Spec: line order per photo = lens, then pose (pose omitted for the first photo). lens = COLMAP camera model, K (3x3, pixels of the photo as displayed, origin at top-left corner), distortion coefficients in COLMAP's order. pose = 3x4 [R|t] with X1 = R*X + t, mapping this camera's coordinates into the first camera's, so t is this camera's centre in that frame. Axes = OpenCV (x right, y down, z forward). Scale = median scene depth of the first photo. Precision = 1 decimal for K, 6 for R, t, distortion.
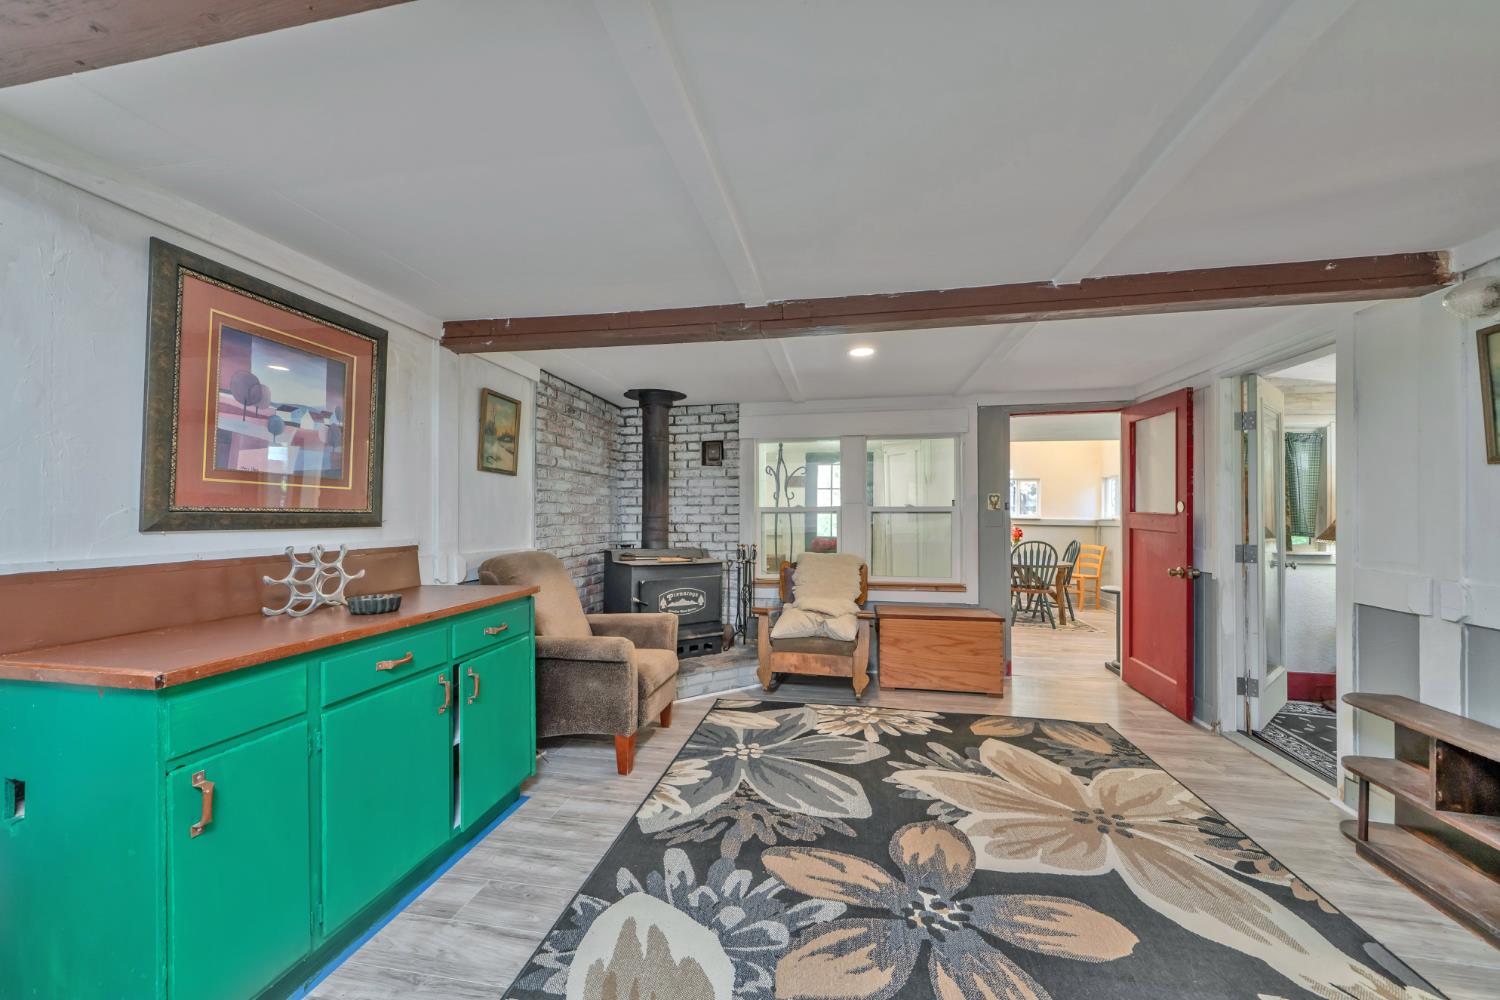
lens RADIAL K [[562.0, 0, 739.9], [0, 562.0, 503.8], [0, 0, 1]] dist [-0.009146, -0.000033]
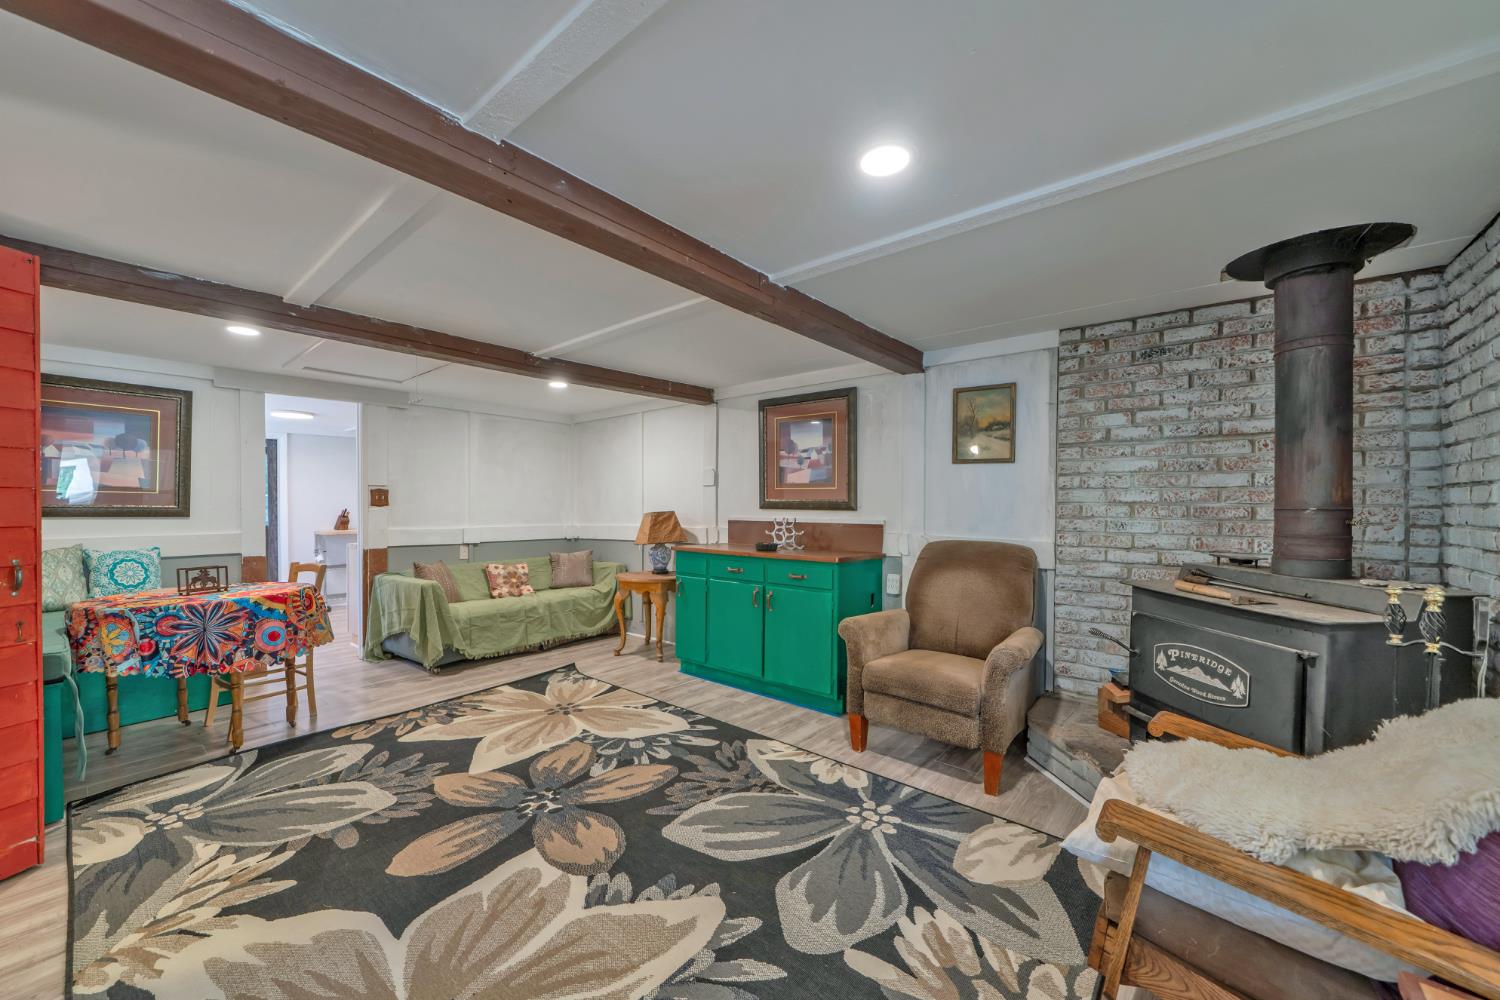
lens RADIAL K [[562.0, 0, 740.4], [0, 562.0, 507.4], [0, 0, 1]] dist [-0.009146, -0.000033]
pose [[-0.482063, 0.005235, -0.876121, 0.979433], [0.014430, 0.999894, -0.001965, 0.031706], [0.876018, -0.013590, -0.482087, 1.579802]]
